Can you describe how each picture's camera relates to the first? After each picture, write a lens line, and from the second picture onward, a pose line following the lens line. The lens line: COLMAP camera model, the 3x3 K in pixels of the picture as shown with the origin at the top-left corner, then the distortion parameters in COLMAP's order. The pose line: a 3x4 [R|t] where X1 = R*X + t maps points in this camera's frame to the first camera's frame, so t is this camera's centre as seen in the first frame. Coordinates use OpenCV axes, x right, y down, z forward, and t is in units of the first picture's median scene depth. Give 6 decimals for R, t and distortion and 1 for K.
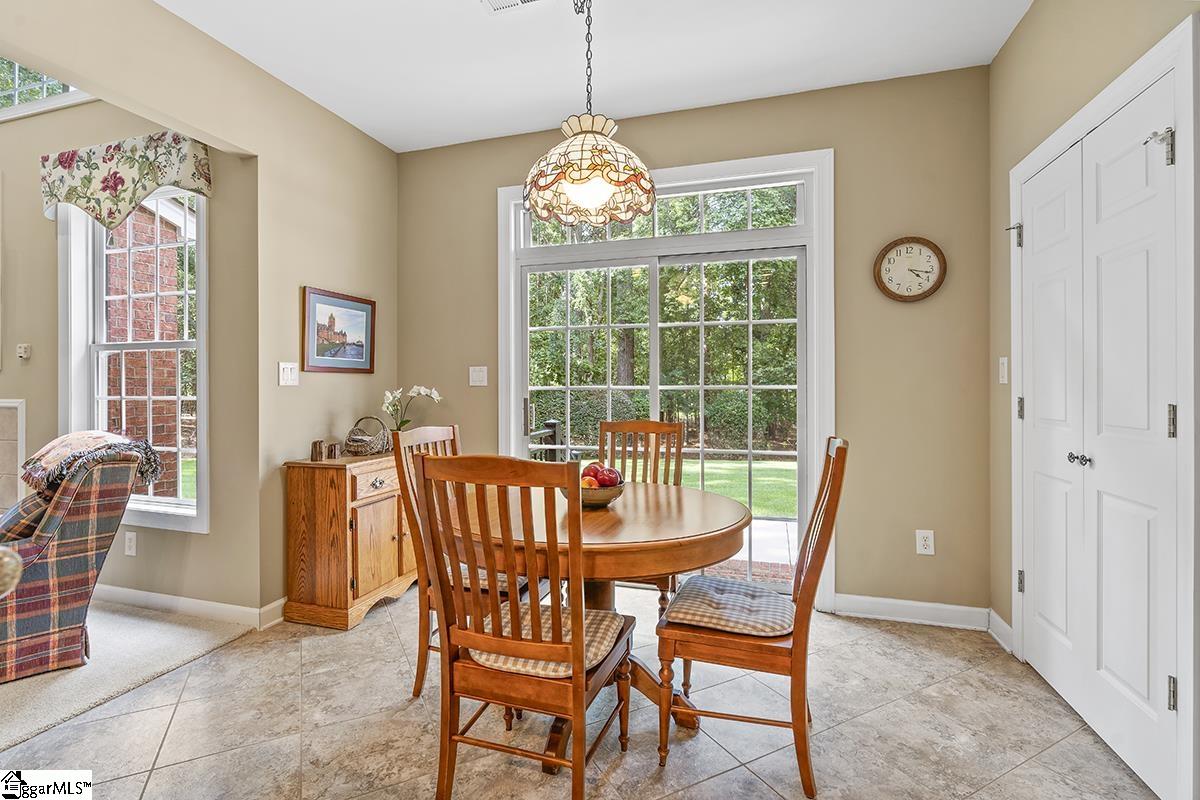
lens RADIAL K [[546.7, 0, 601.3], [0, 546.7, 390.2], [0, 0, 1]] dist [-0.001787, 0.001924]
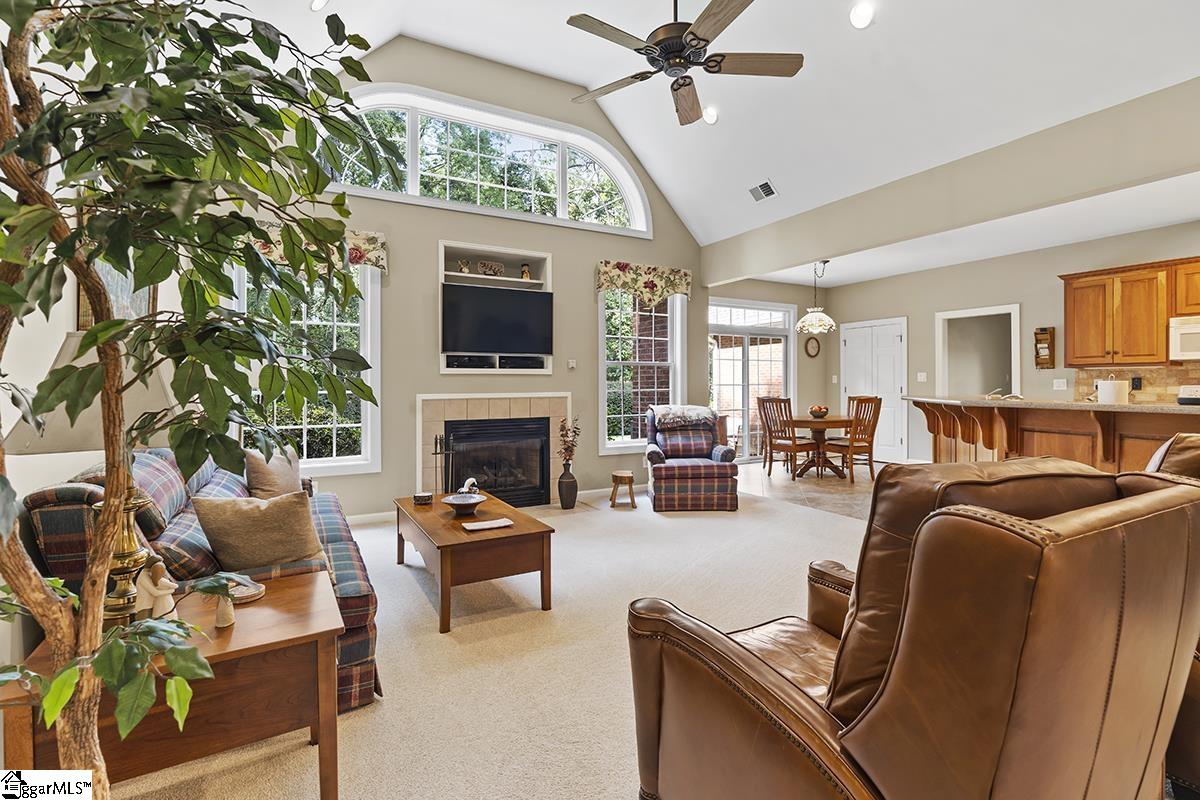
lens RADIAL K [[546.7, 0, 604.1], [0, 546.7, 382.1], [0, 0, 1]] dist [-0.001787, 0.001924]
pose [[0.686538, -0.000042, 0.727094, -2.513573], [0.004276, 0.999983, -0.003980, -0.008521], [-0.727082, 0.005841, 0.686526, -0.282104]]
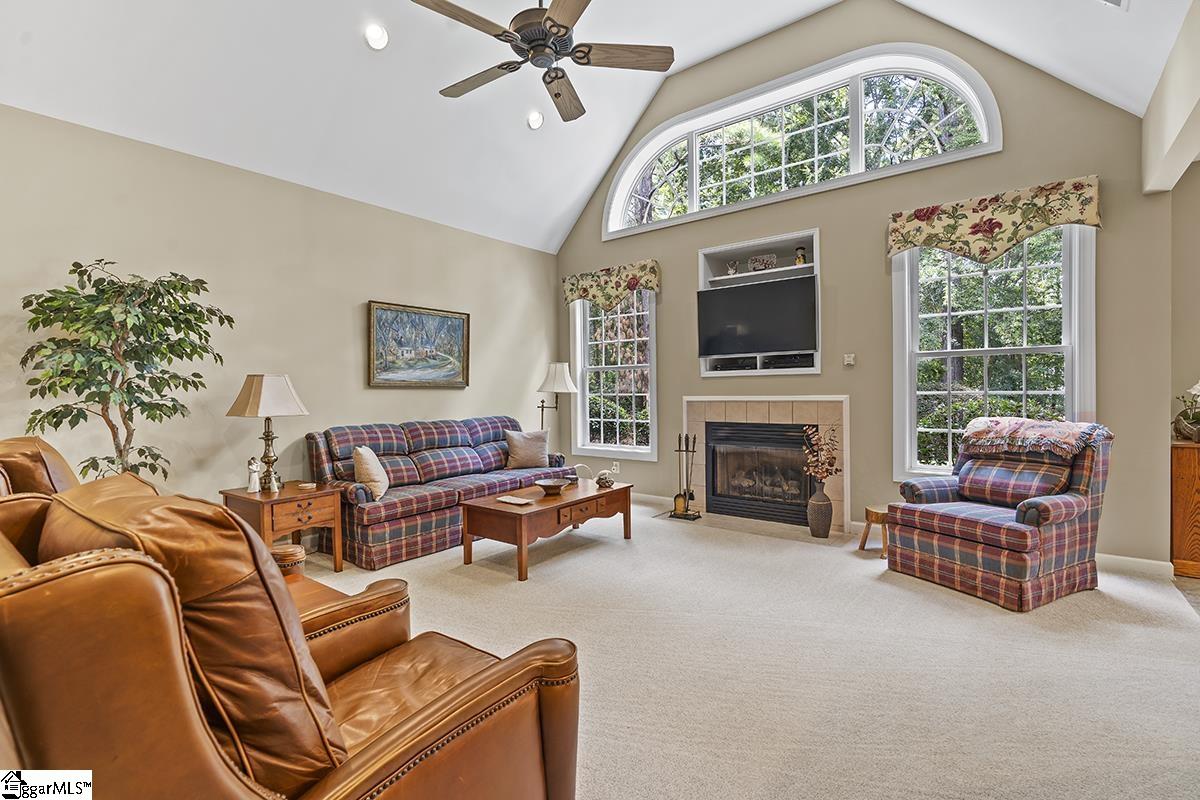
lens RADIAL K [[546.7, 0, 596.1], [0, 546.7, 395.3], [0, 0, 1]] dist [-0.001787, 0.001924]
pose [[0.934032, -0.009864, -0.357053, -1.303562], [0.015282, 0.999807, 0.012356, -0.010127], [0.356862, -0.016998, 0.934002, -0.553450]]
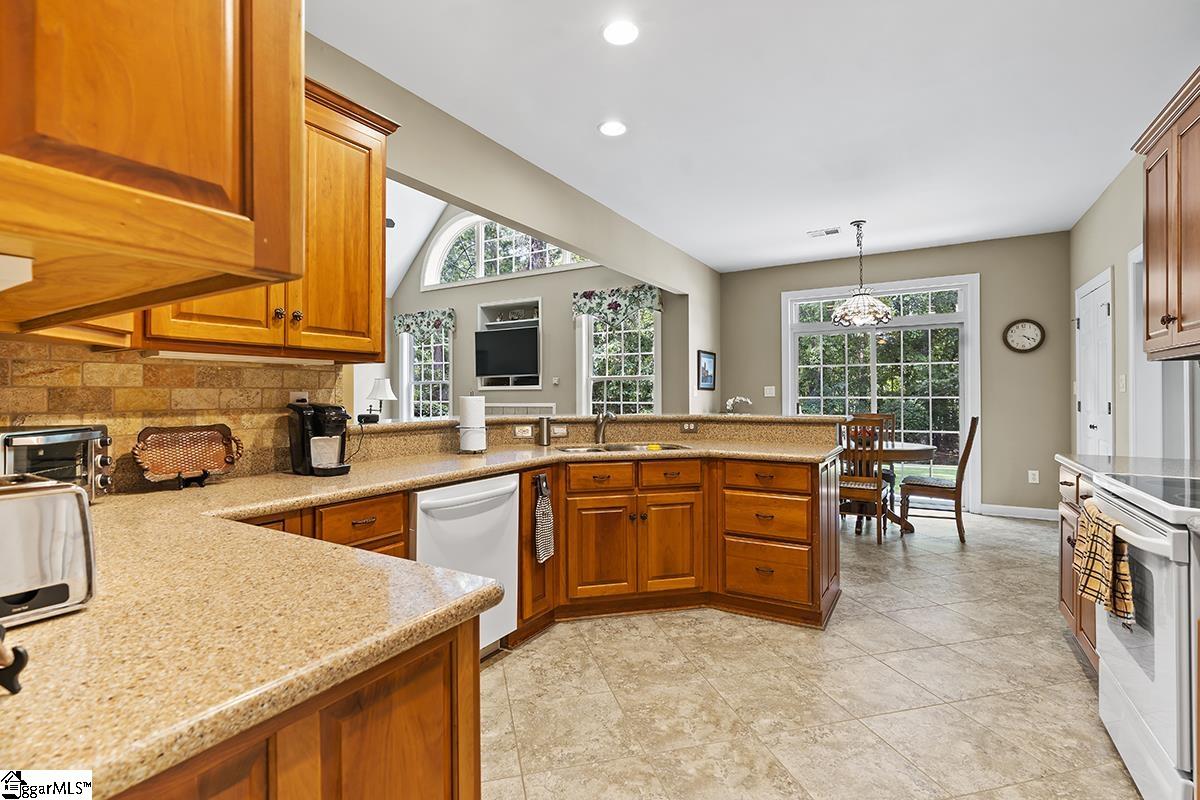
lens RADIAL K [[546.7, 0, 601.2], [0, 546.7, 391.9], [0, 0, 1]] dist [-0.001787, 0.001924]
pose [[0.973945, -0.003777, -0.226754, -0.441499], [0.000666, 0.999905, -0.013795, 0.002060], [0.226784, 0.013284, 0.973854, -1.186148]]
